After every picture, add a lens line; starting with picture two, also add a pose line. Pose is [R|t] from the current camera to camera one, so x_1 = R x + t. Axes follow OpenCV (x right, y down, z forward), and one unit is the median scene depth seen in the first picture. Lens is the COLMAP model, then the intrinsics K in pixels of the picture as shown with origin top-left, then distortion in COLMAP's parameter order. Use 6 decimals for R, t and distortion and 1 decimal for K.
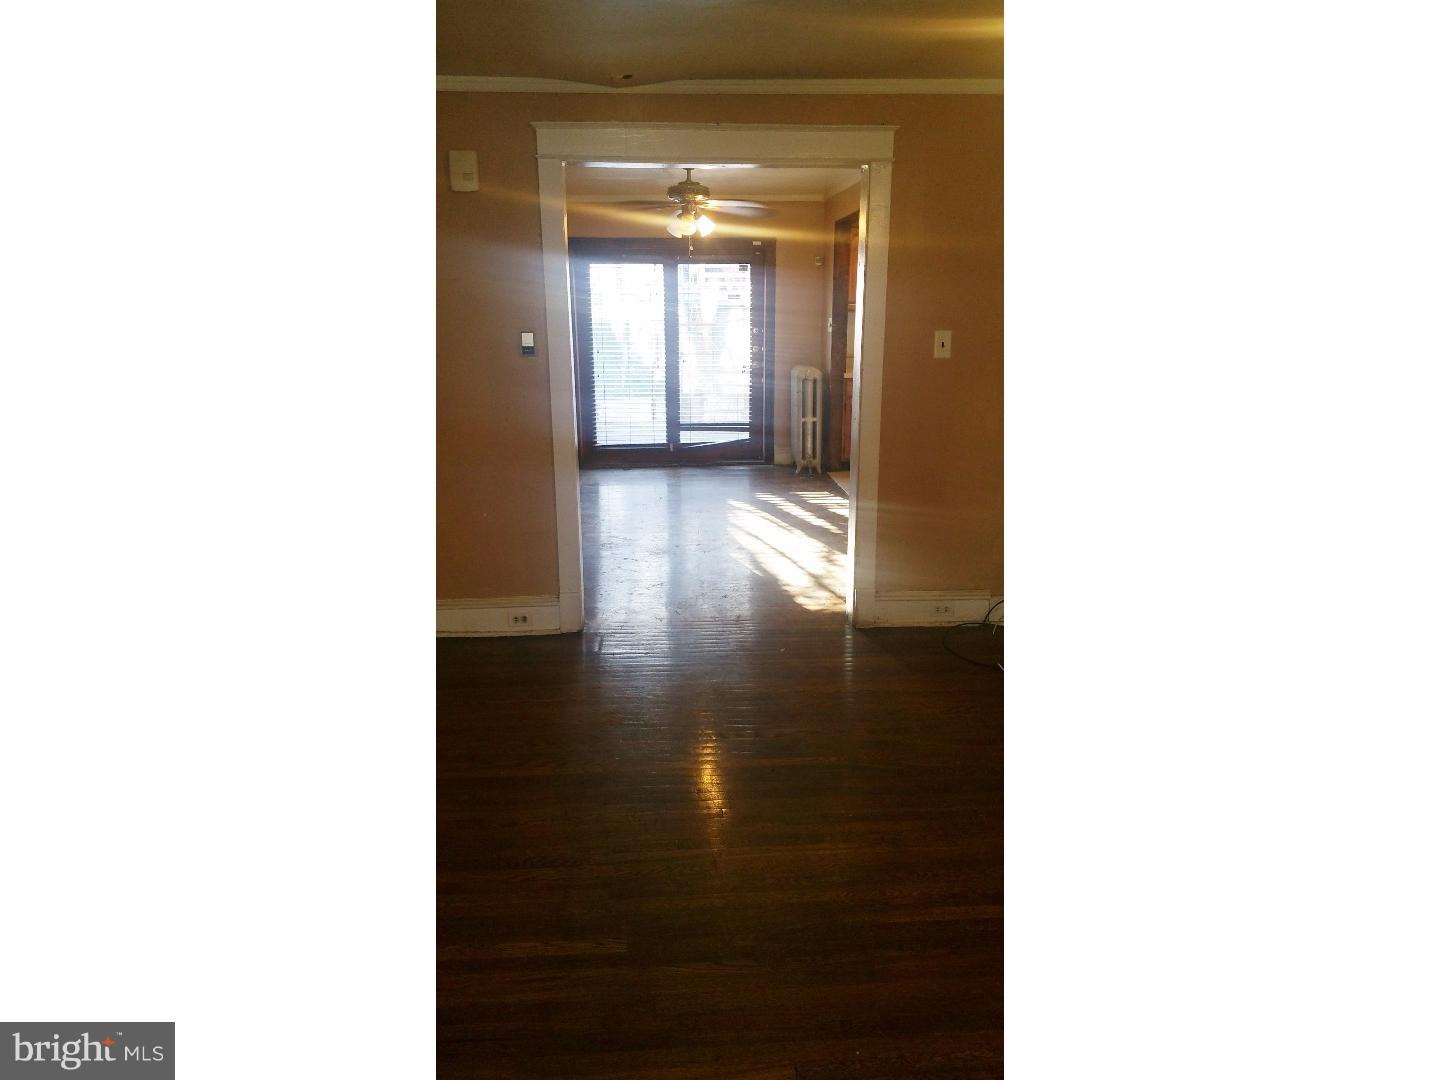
lens RADIAL K [[1199.4, 0, 720.0], [0, 1199.4, 540.0], [0, 0, 1]] dist [-0.191028, 0.005093]
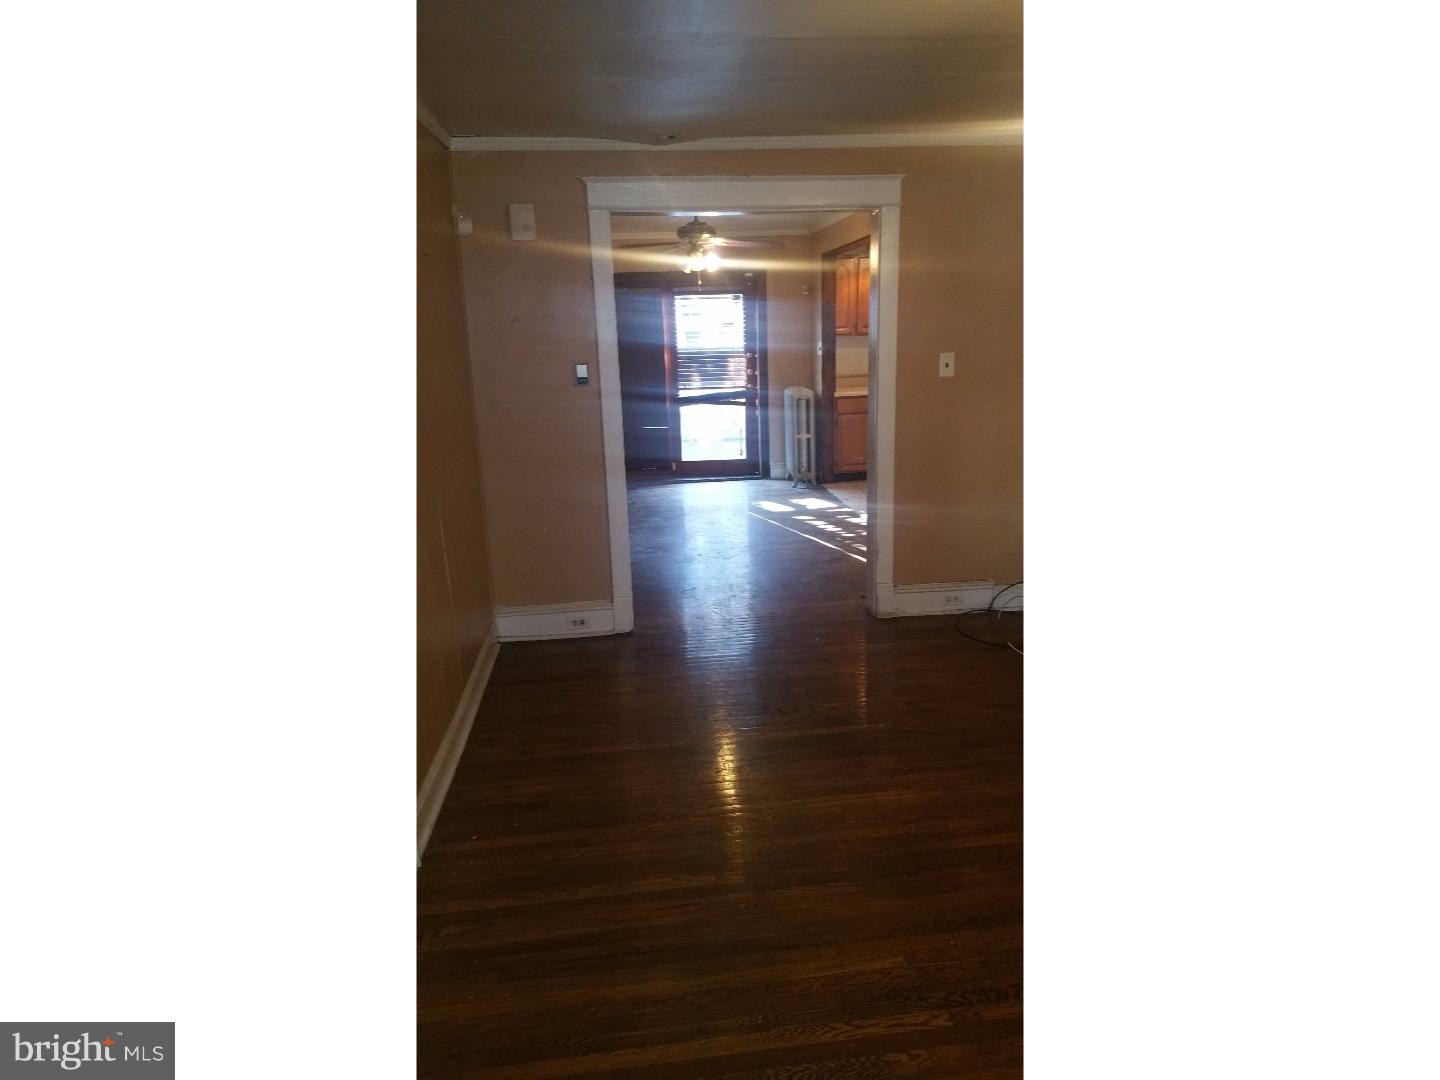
lens RADIAL K [[1199.4, 0, 720.0], [0, 1199.4, 540.0], [0, 0, 1]] dist [-0.191028, 0.005093]
pose [[0.998271, -0.036790, 0.045832, -0.083979], [0.037610, 0.999145, -0.017141, 0.013788], [-0.045162, 0.018835, 0.998802, -0.118390]]
